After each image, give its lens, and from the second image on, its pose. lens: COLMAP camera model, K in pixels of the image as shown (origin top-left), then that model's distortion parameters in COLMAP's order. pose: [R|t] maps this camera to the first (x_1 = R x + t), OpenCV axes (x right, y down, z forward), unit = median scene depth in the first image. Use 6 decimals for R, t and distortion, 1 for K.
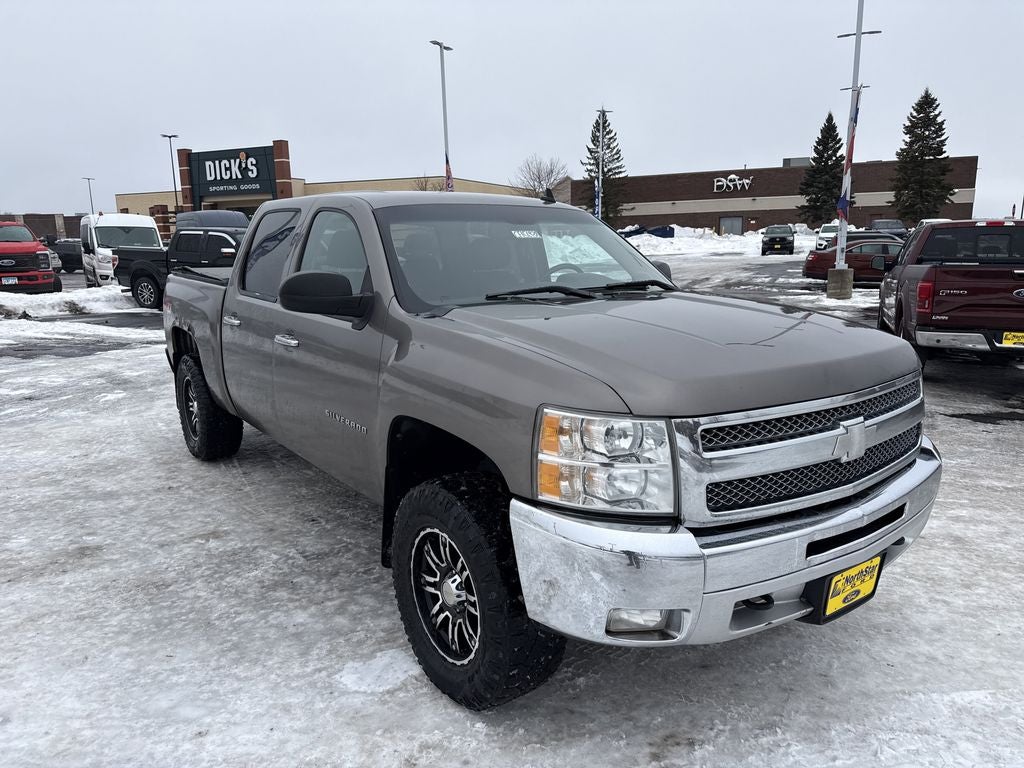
lens RADIAL K [[730.1, 0, 515.9], [0, 730.1, 397.5], [0, 0, 1]] dist [0.055514, -0.075087]
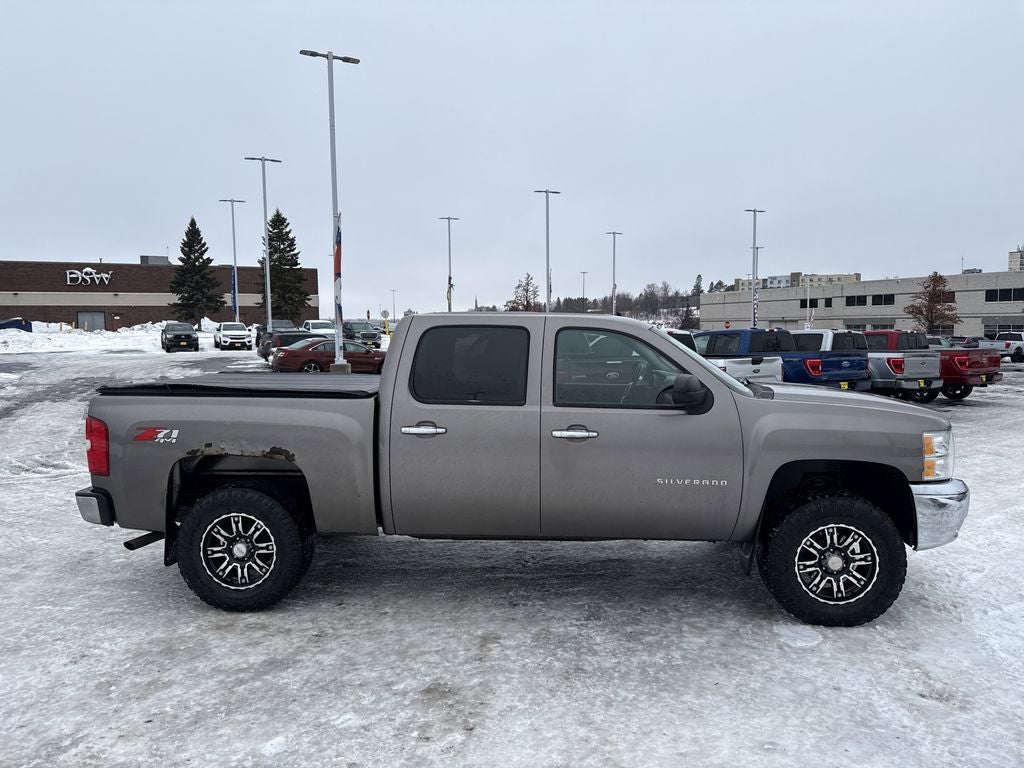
lens RADIAL K [[730.1, 0, 515.9], [0, 730.1, 397.5], [0, 0, 1]] dist [0.055514, -0.075087]
pose [[0.631961, -0.064718, 0.772293, -0.117246], [0.161408, 0.985646, -0.049482, -0.008673], [-0.758006, 0.155925, 0.633336, 0.028539]]
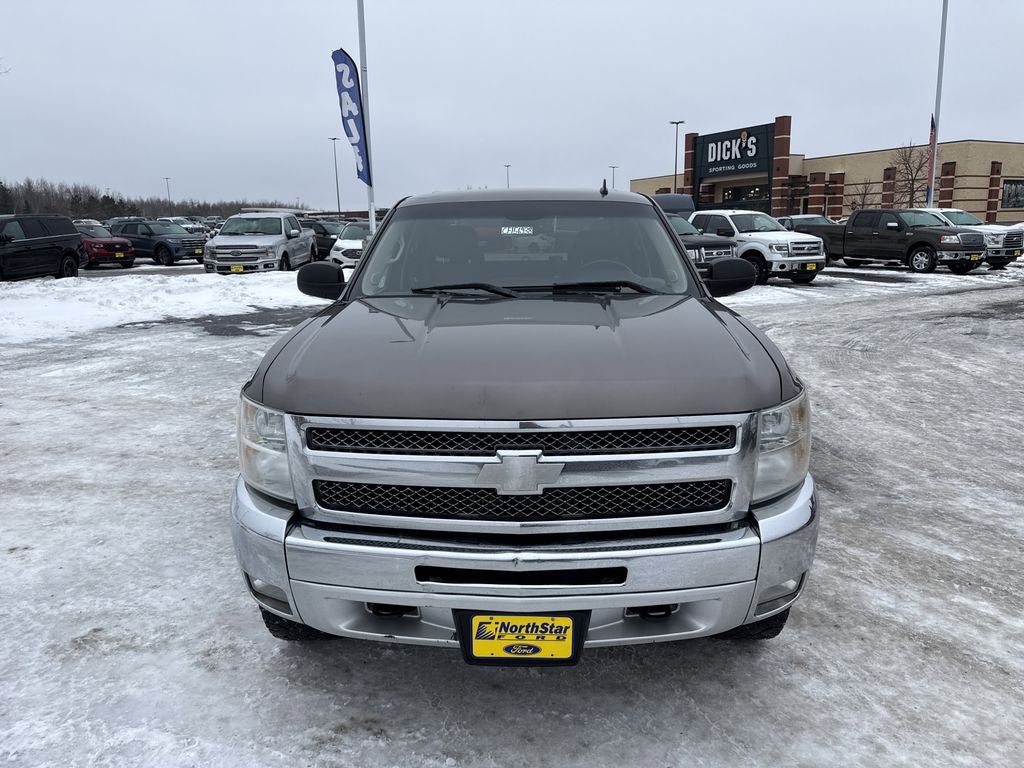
lens RADIAL K [[730.1, 0, 515.9], [0, 730.1, 397.5], [0, 0, 1]] dist [0.055514, -0.075087]
pose [[0.789980, 0.139333, -0.597091, 0.056501], [-0.122314, 0.990075, 0.069210, -0.005516], [0.600808, 0.018358, 0.799182, 0.016730]]
